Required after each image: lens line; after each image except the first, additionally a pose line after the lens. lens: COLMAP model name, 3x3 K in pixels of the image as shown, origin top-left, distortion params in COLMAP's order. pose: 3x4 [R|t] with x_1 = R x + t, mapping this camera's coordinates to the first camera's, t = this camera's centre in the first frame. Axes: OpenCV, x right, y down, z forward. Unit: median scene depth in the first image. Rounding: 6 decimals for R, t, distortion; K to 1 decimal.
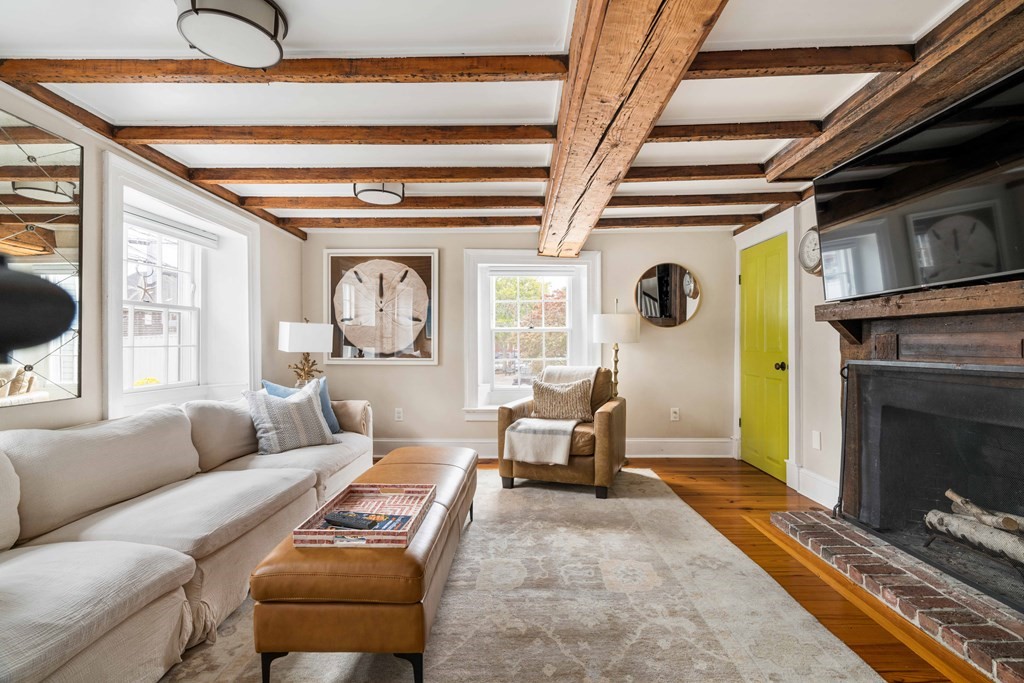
lens RADIAL K [[465.7, 0, 512.9], [0, 465.7, 340.7], [0, 0, 1]] dist [0.000130, -0.000028]
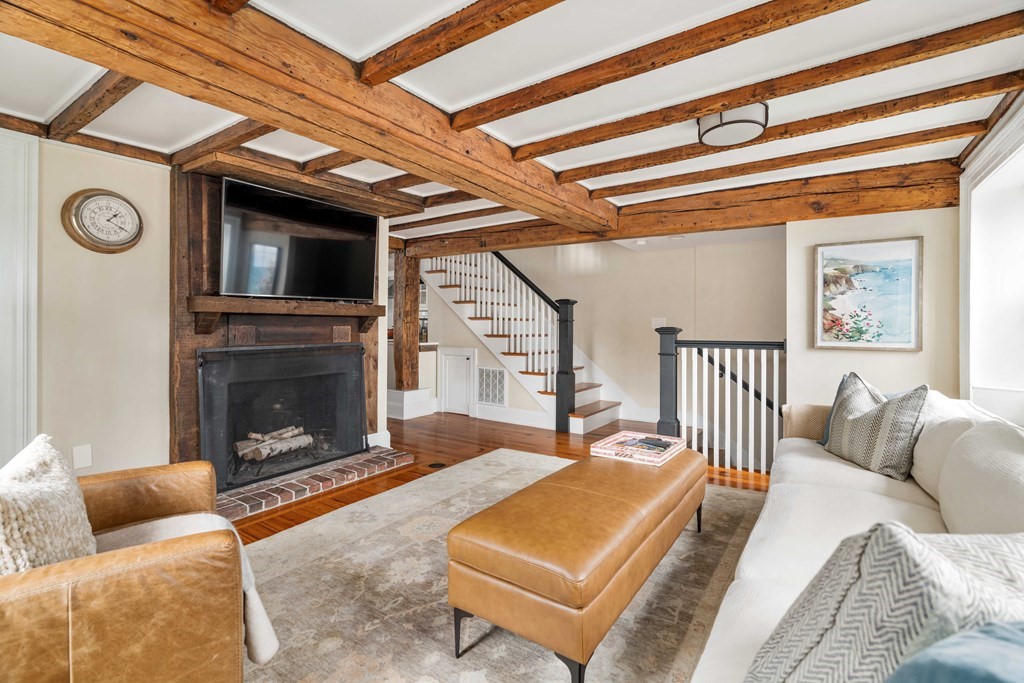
lens RADIAL K [[465.7, 0, 513.6], [0, 465.7, 335.1], [0, 0, 1]] dist [0.000130, -0.000028]
pose [[-0.837534, 0.000021, 0.546385, -0.590614], [0.004632, 0.999964, 0.007061, 0.006991], [-0.546365, 0.008445, -0.837504, 1.901734]]
